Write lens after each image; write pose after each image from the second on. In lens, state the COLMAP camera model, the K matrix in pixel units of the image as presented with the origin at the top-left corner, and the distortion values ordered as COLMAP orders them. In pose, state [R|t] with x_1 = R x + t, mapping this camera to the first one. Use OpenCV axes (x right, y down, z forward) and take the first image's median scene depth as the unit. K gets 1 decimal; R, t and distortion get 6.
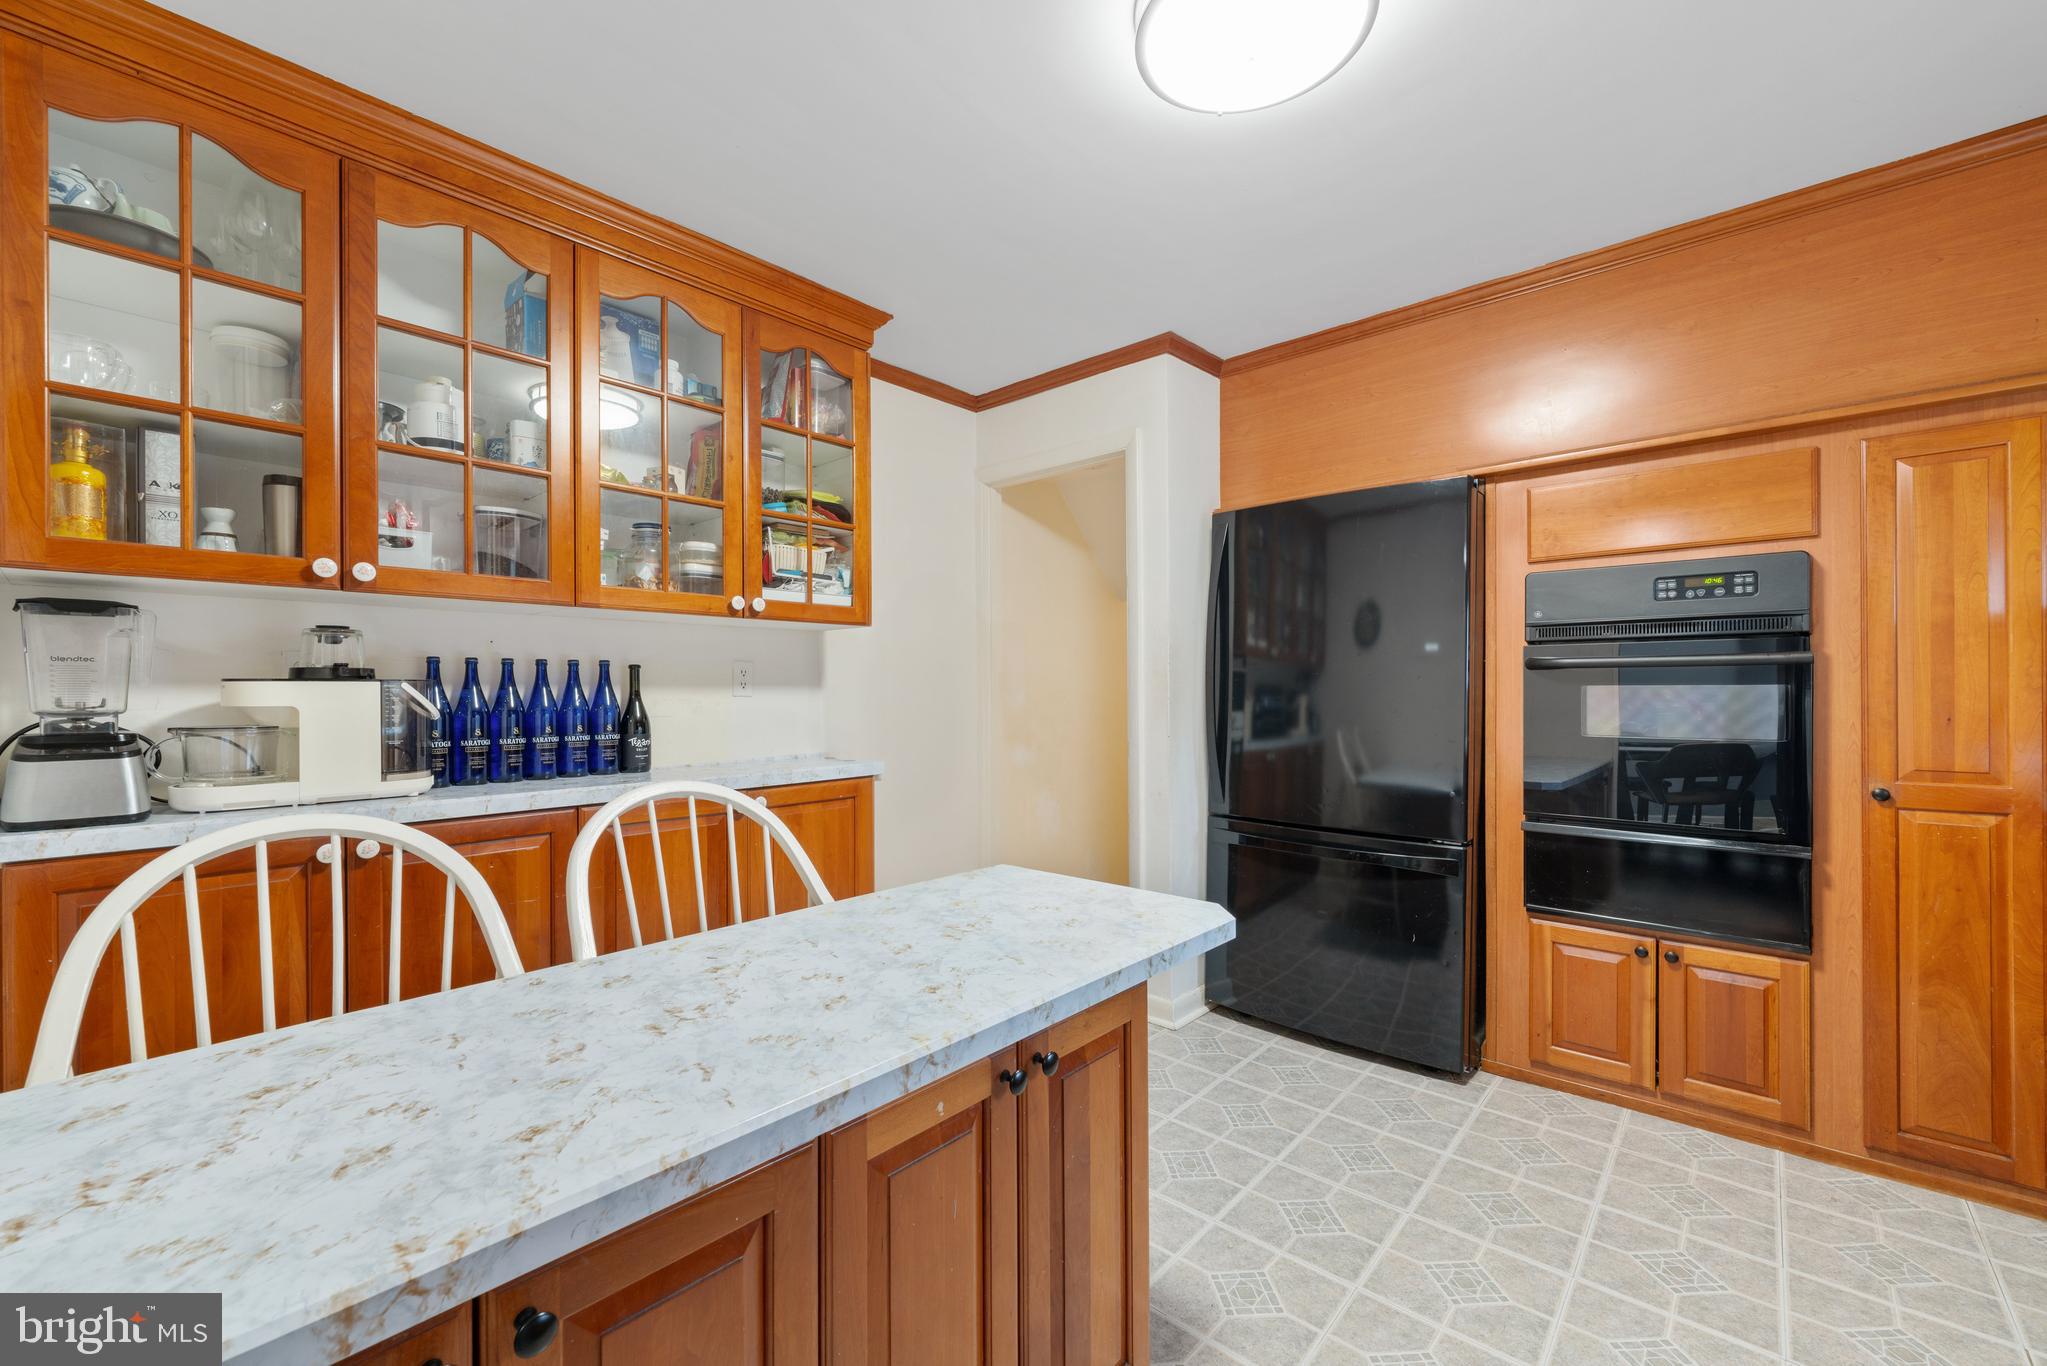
lens RADIAL K [[830.7, 0, 1024.2], [0, 830.7, 688.2], [0, 0, 1]] dist [0.001763, 0.000229]
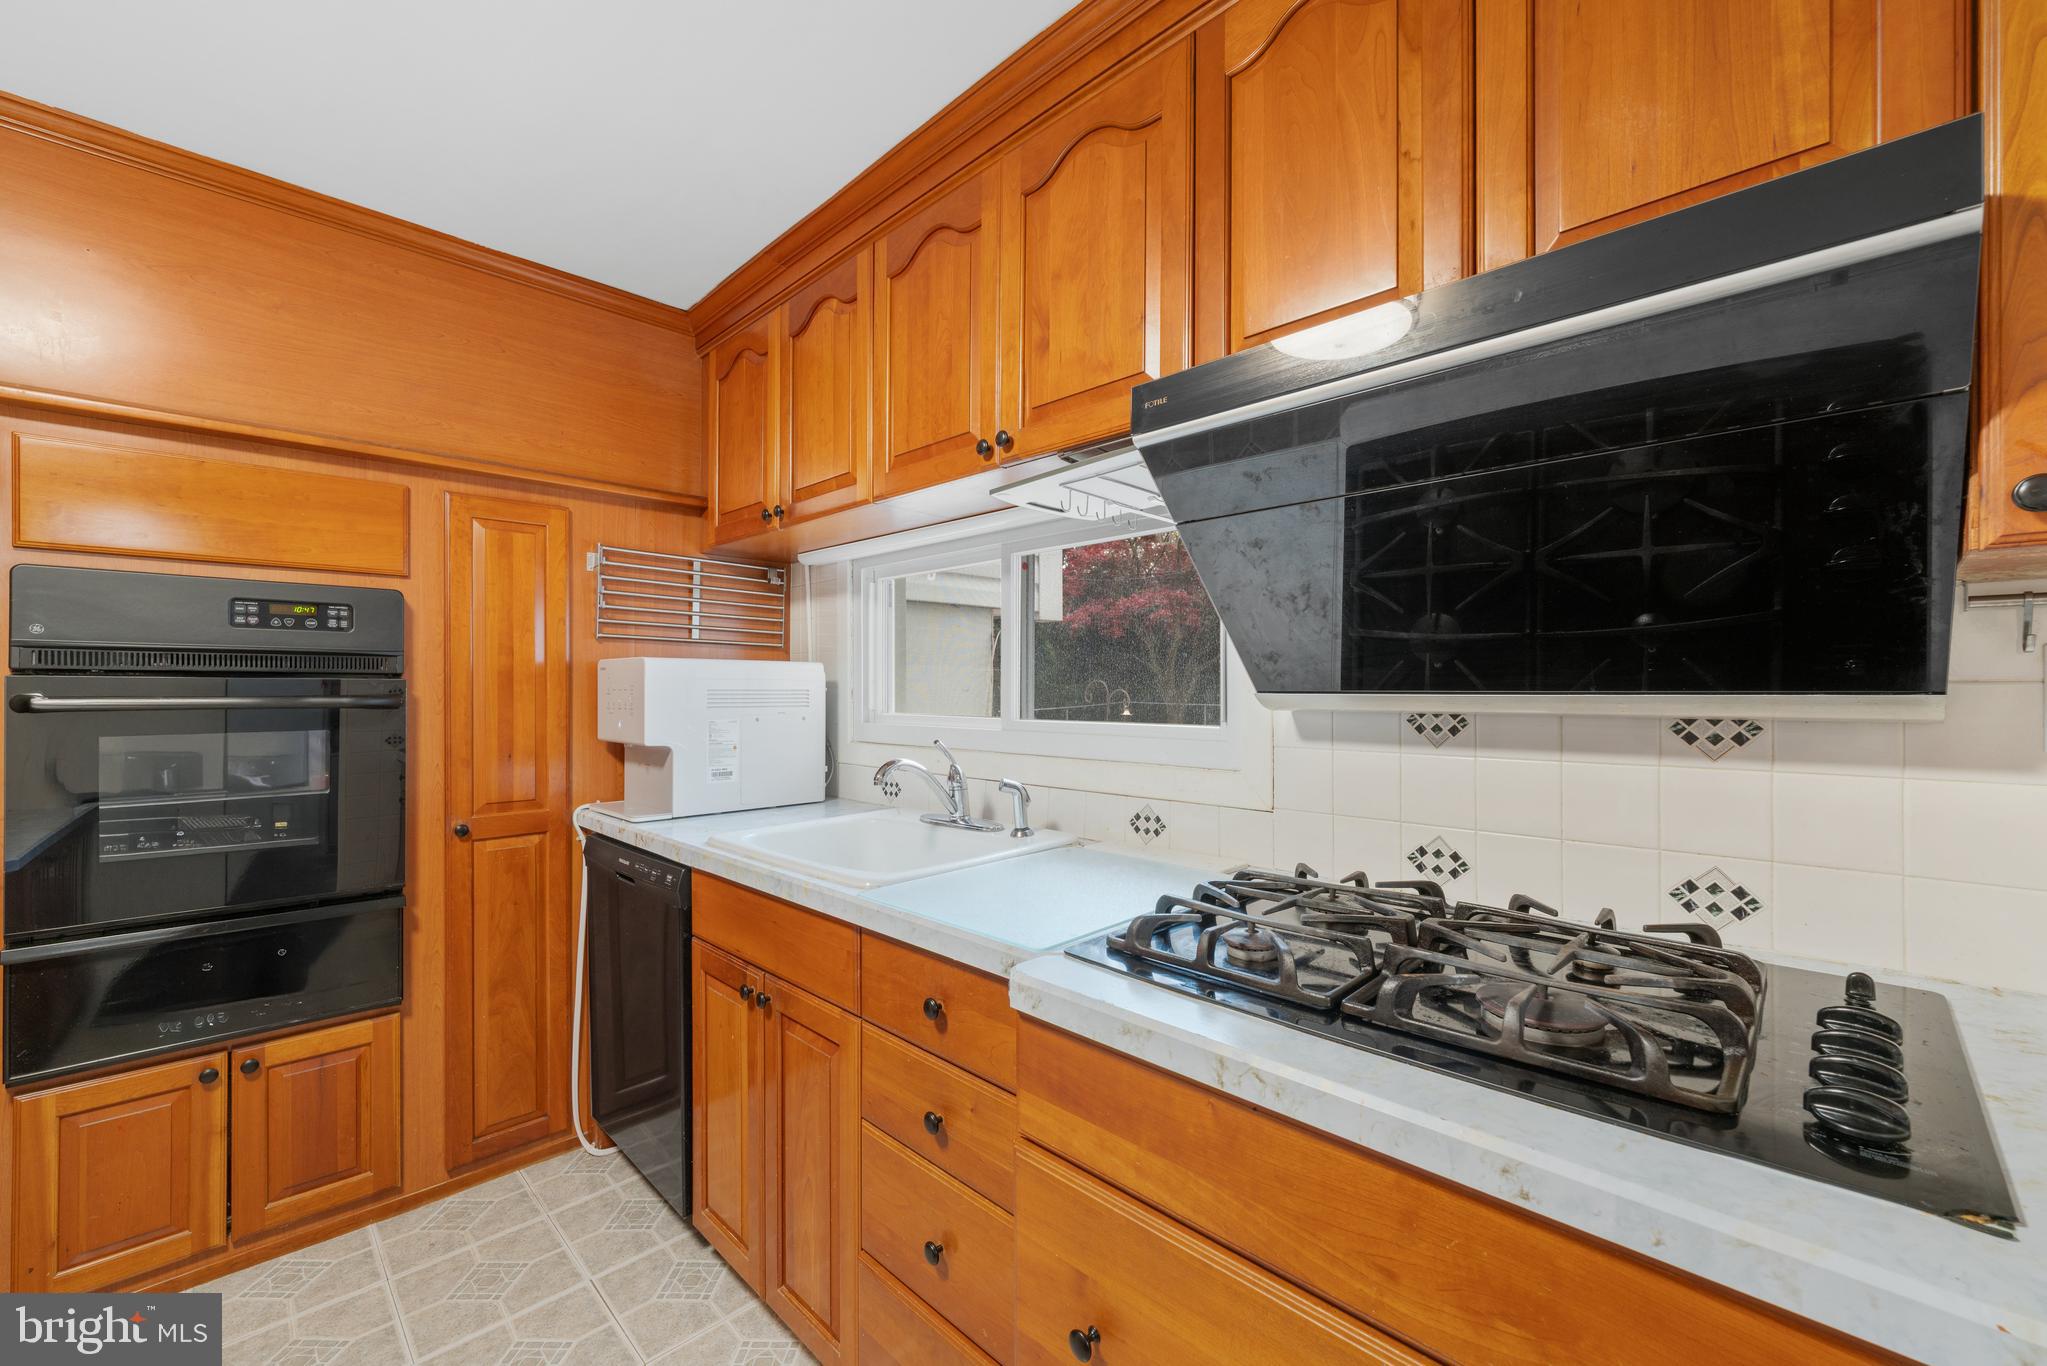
lens RADIAL K [[828.3, 0, 1004.8], [0, 828.3, 690.4], [0, 0, 1]] dist [0.000327, 0.000002]
pose [[0.071006, 0.004511, 0.997466, 0.024033], [-0.000446, 0.999990, -0.004491, -0.045599], [-0.997476, -0.000126, 0.071008, 0.230677]]
